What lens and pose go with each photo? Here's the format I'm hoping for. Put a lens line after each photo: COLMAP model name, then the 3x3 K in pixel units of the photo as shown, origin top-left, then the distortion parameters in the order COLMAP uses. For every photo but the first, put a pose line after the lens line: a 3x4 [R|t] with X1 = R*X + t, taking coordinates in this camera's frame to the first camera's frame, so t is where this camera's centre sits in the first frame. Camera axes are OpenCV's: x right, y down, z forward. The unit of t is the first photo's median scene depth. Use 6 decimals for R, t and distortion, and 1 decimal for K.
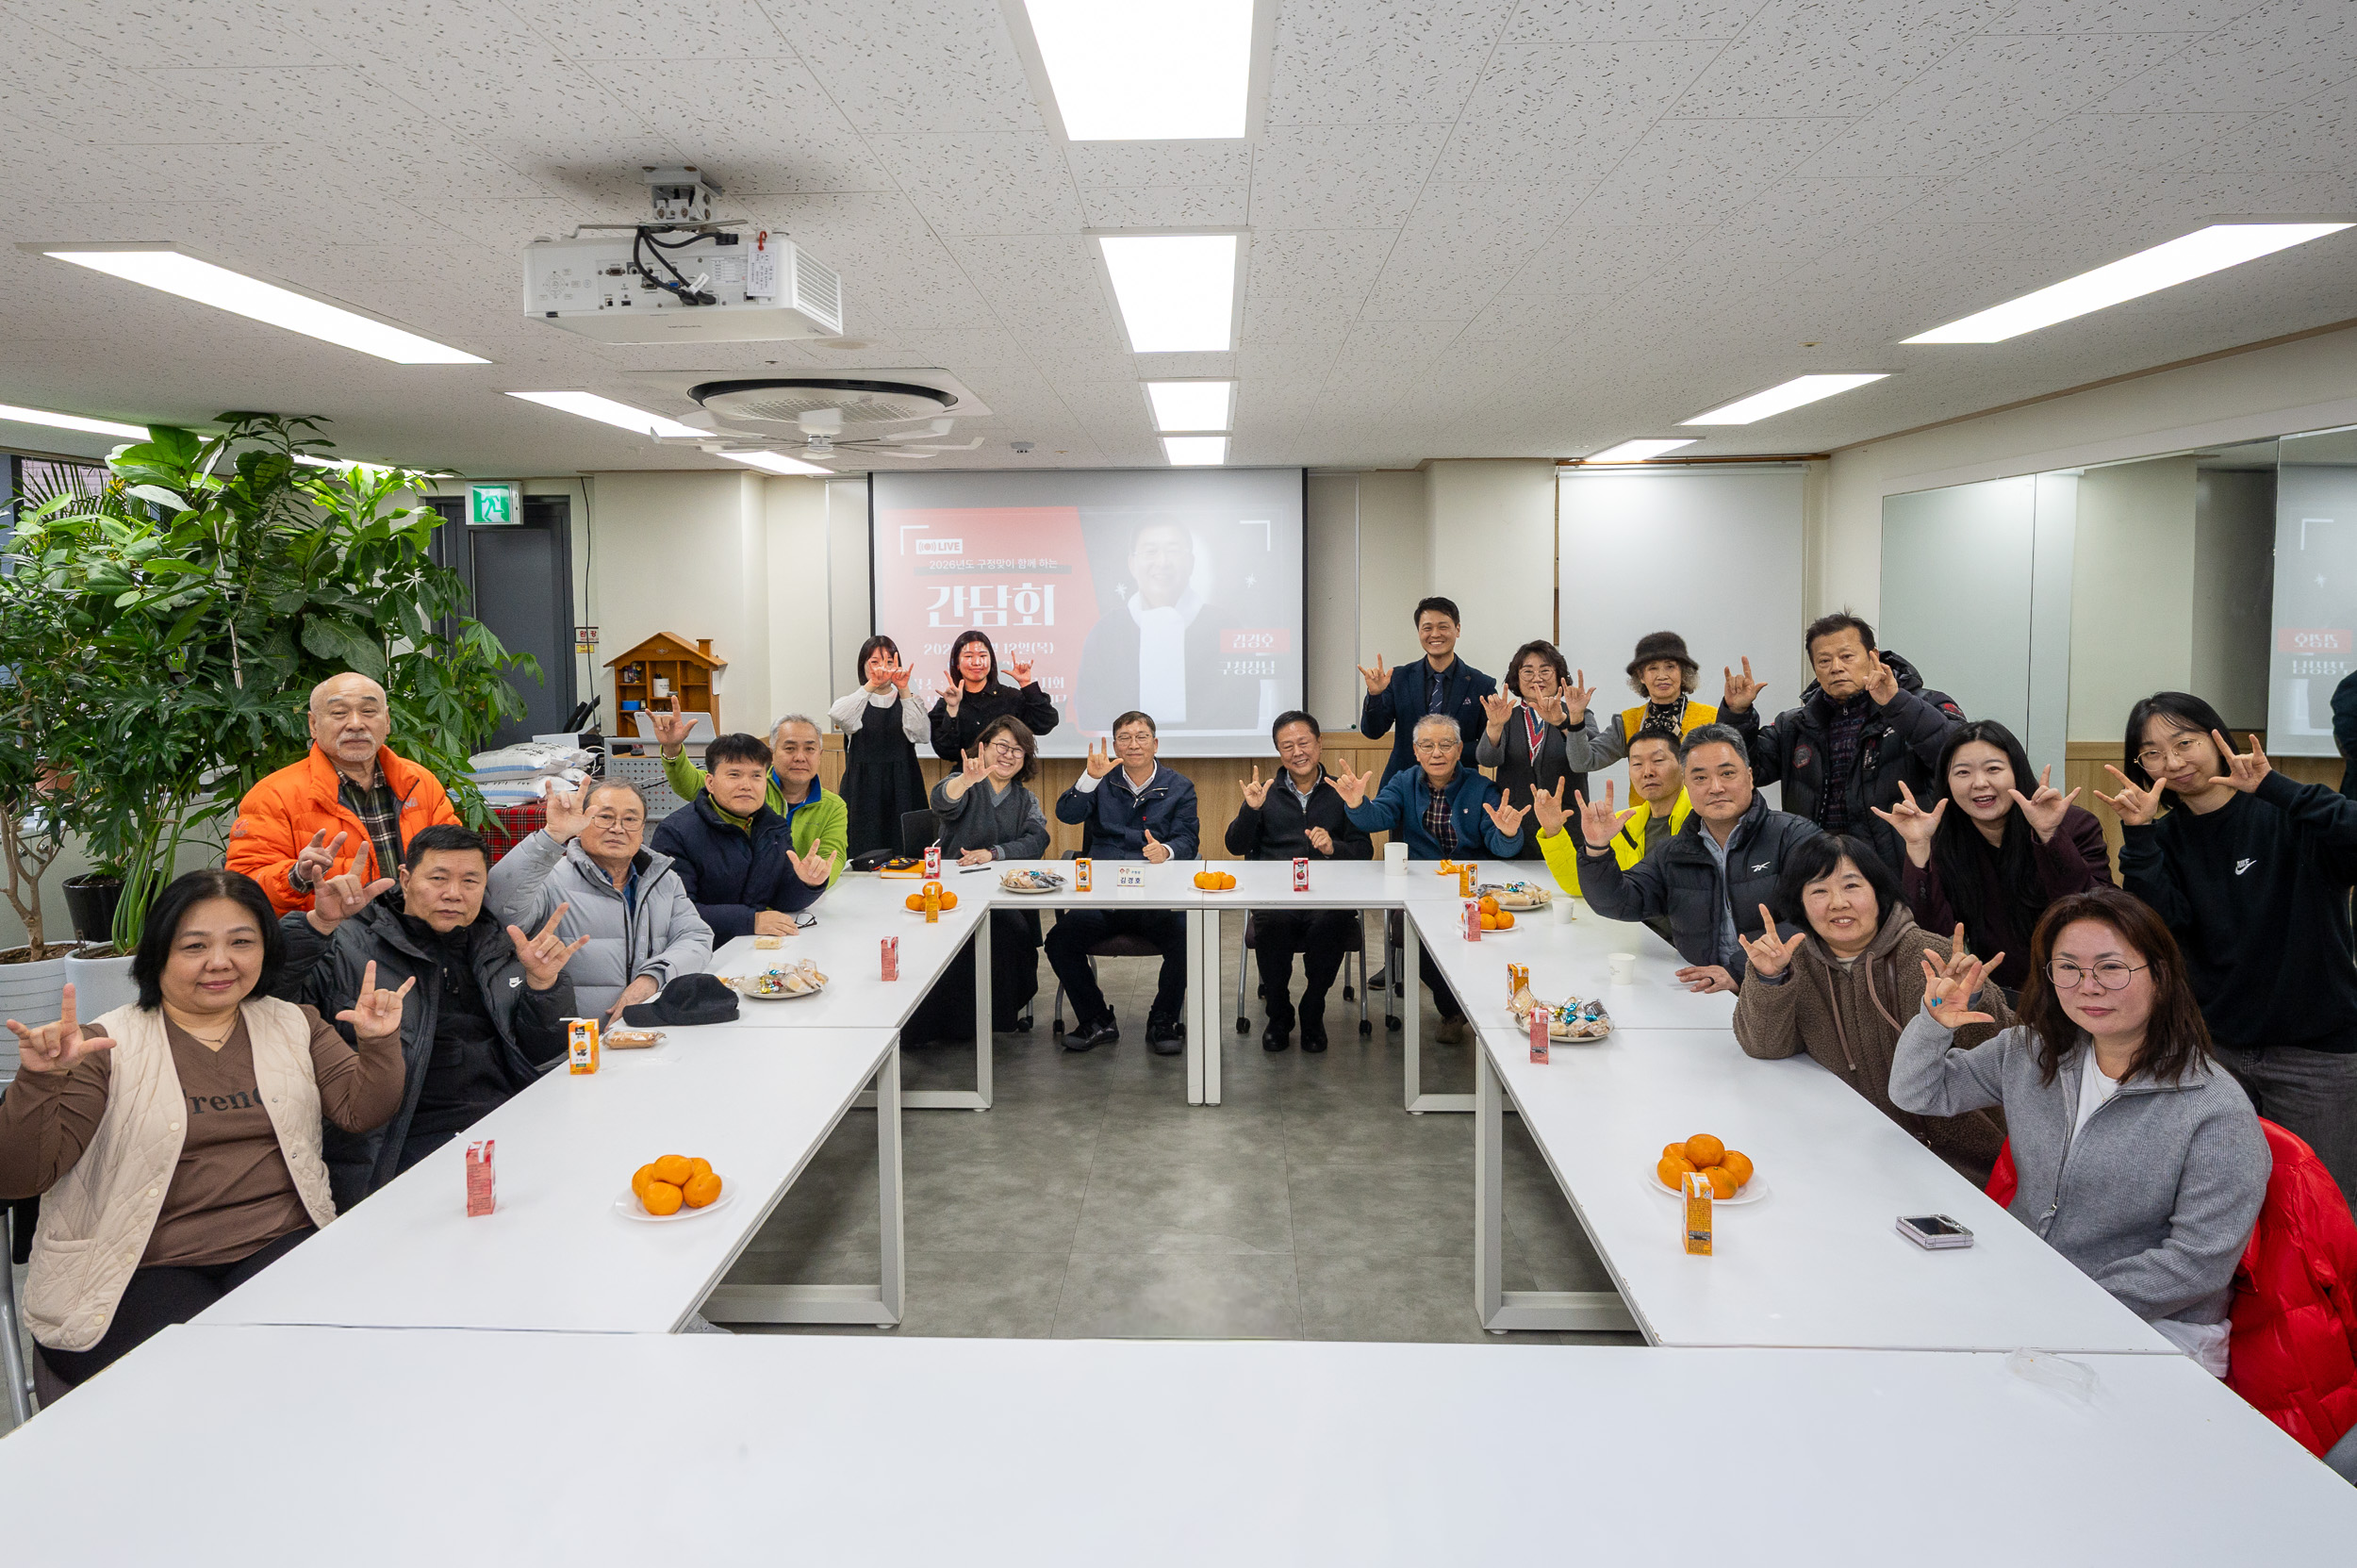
lens RADIAL K [[1373.3, 0, 1172.4], [0, 1373.3, 694.0], [0, 0, 1]] dist [-0.004224, -0.000781]
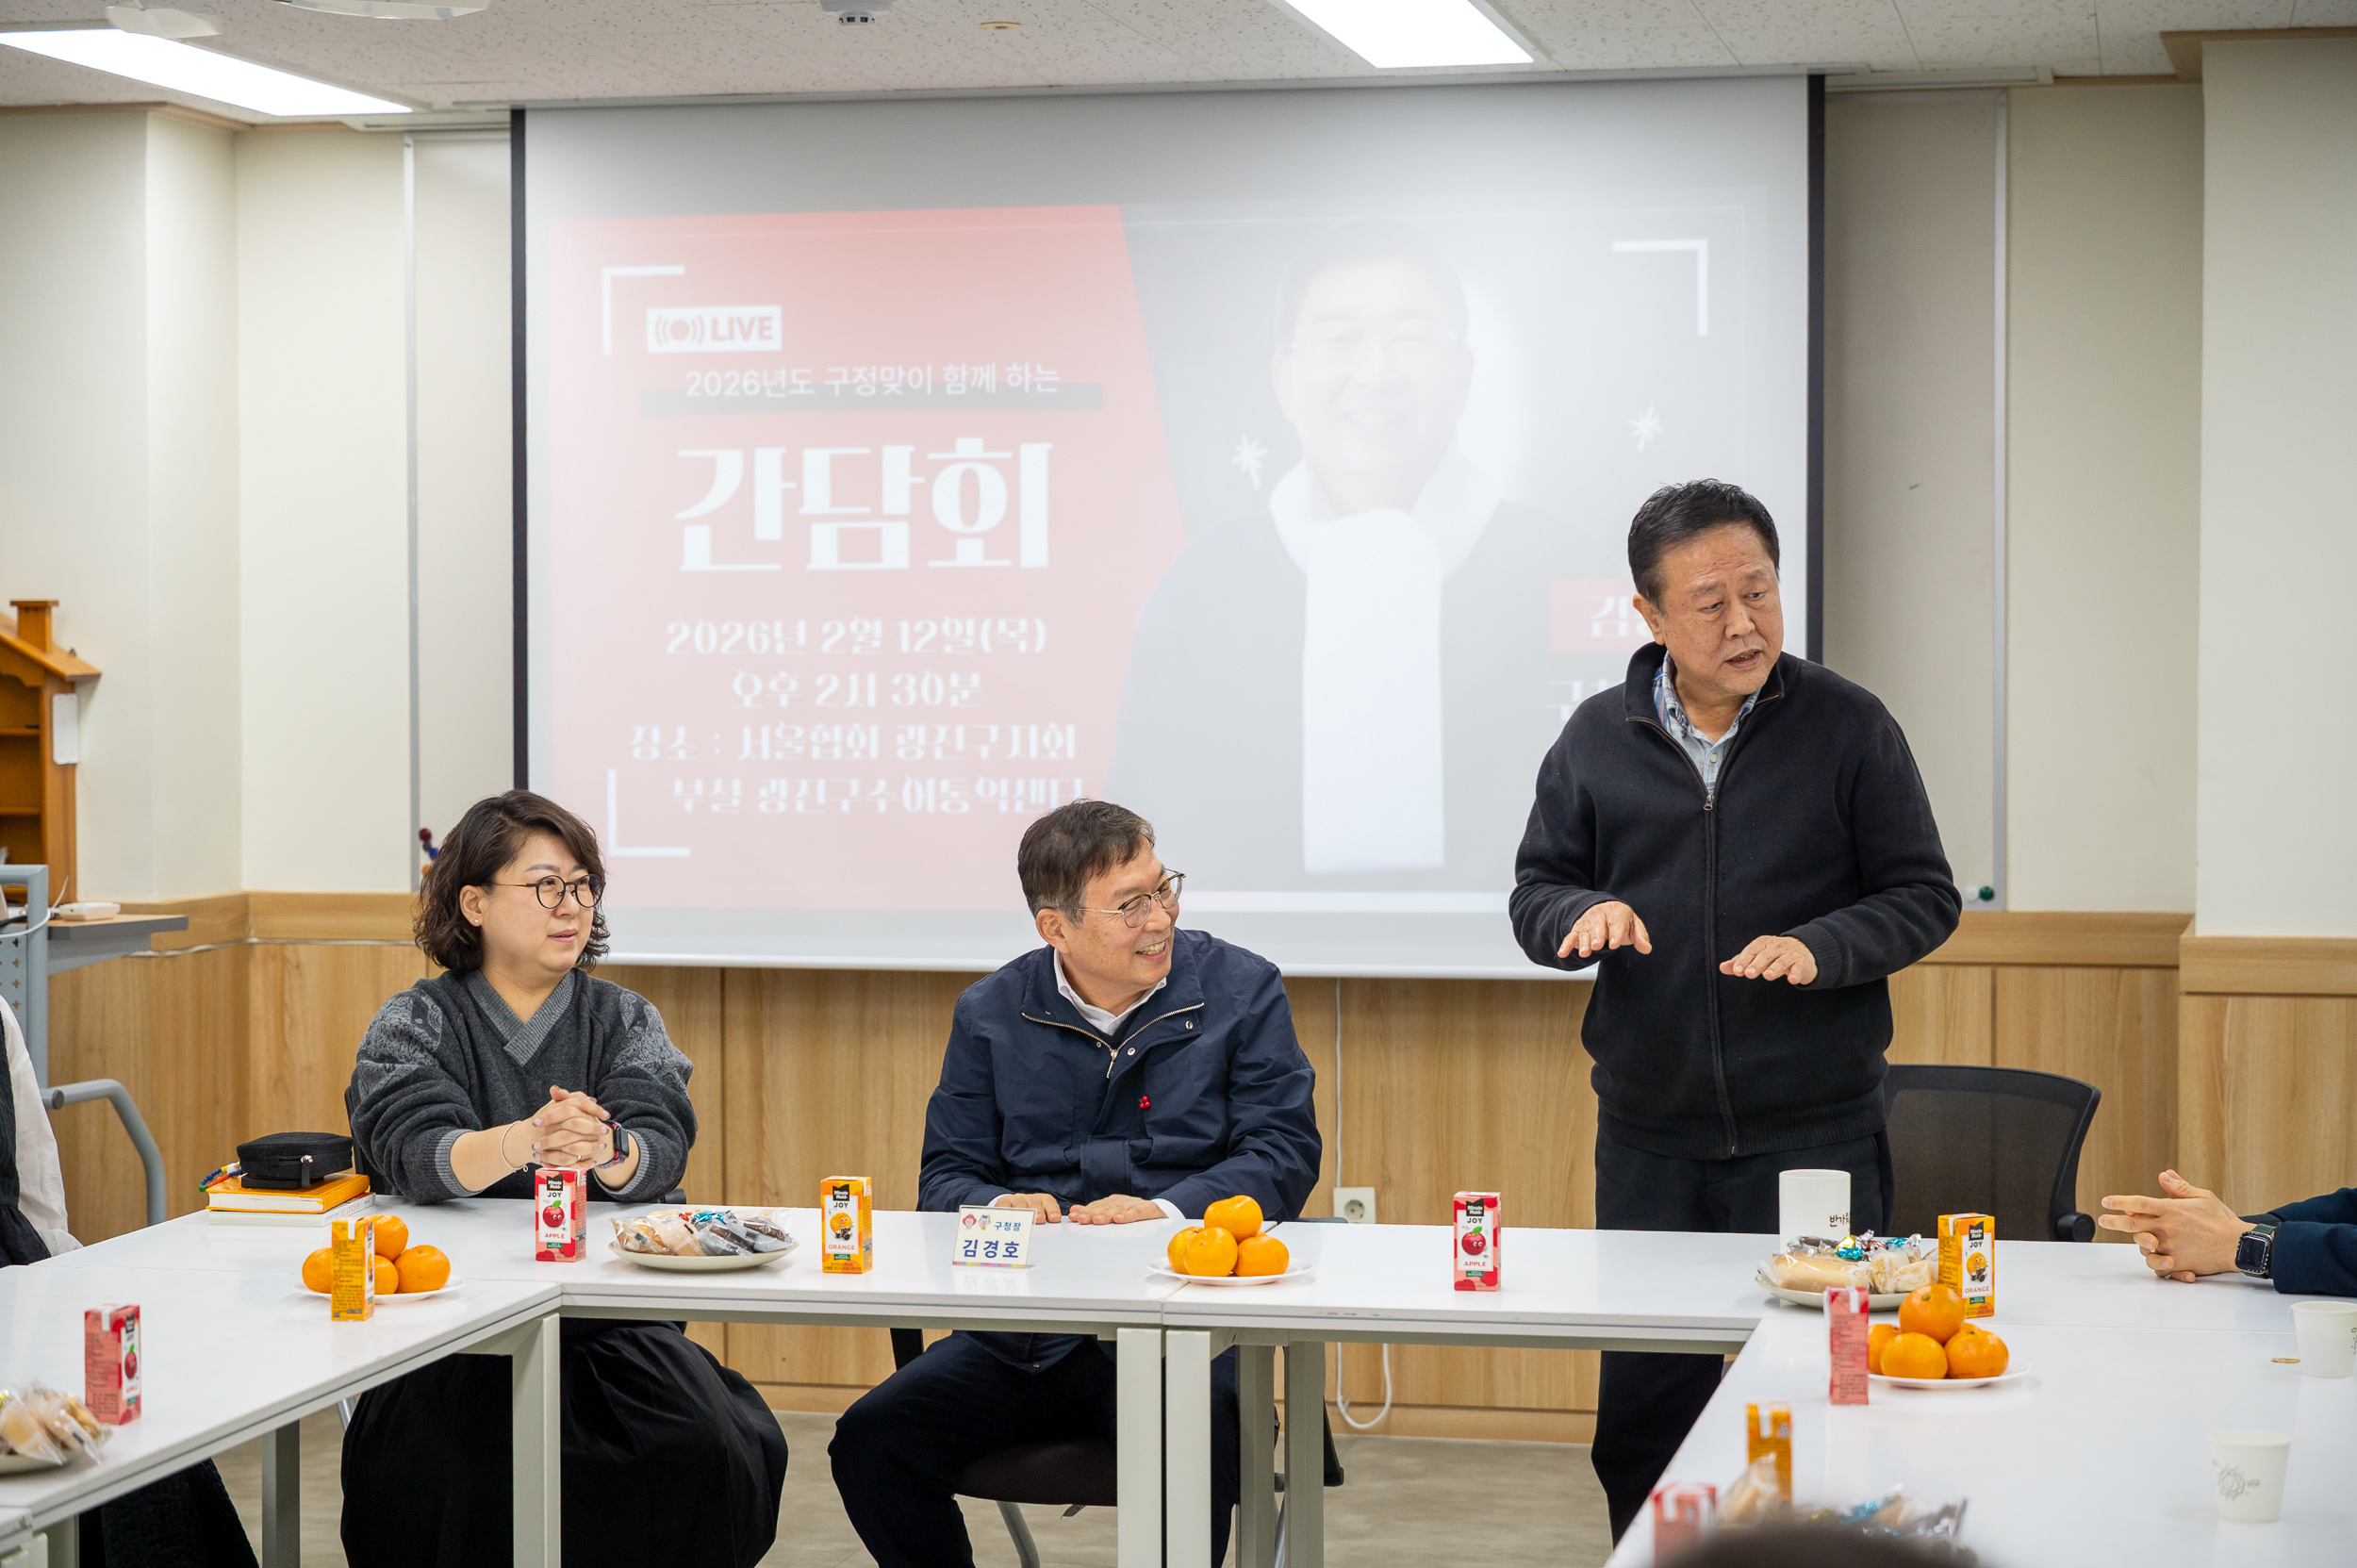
lens RADIAL K [[4613.2, 0, 1174.7], [0, 4613.2, 761.0], [0, 0, 1]] dist [0.010439, 0.000000]
pose [[0.984167, 0.010505, -0.176930, 0.194897], [-0.017315, 0.999166, -0.036991, 0.051320], [0.176394, 0.039469, 0.983528, -0.107592]]
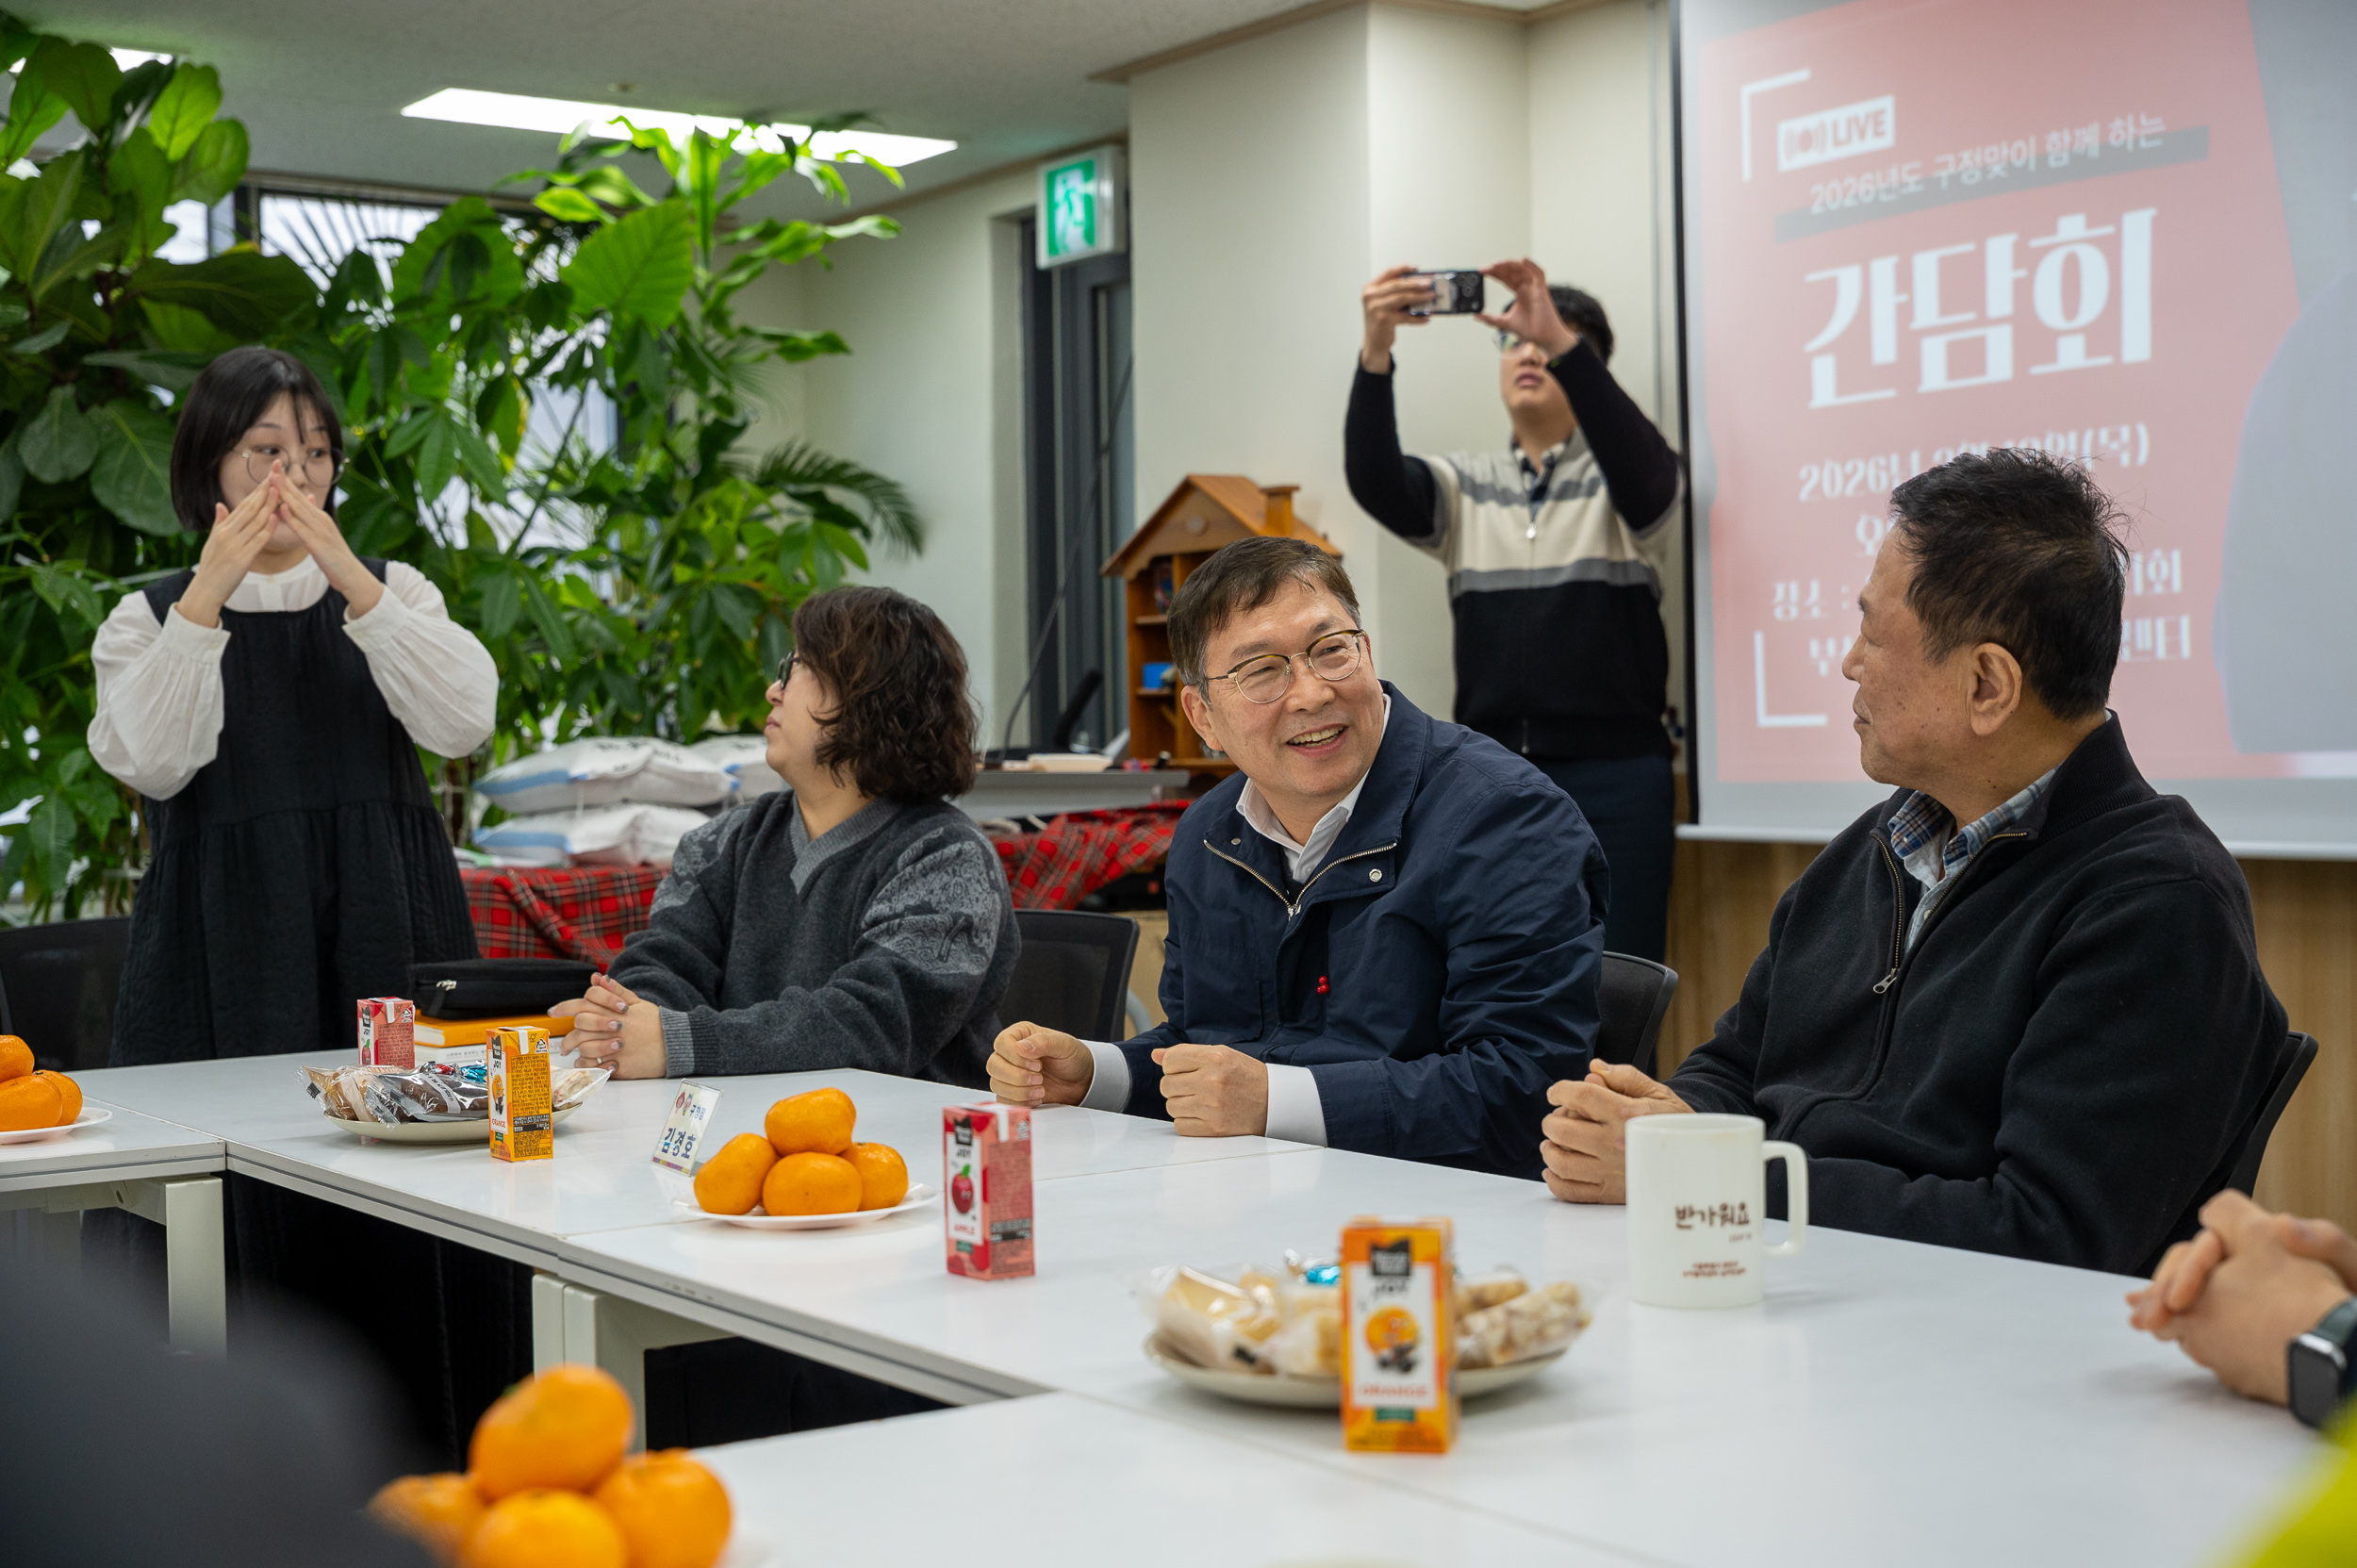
lens RADIAL K [[3112.4, 0, 1208.5], [0, 3112.4, 799.2], [0, 0, 1]] dist [0.021732, 0.000000]
pose [[0.608073, 0.013824, -0.793761, 0.404268], [-0.040711, 0.999076, -0.013788, 0.073207], [0.792837, 0.040699, 0.608074, 0.678257]]
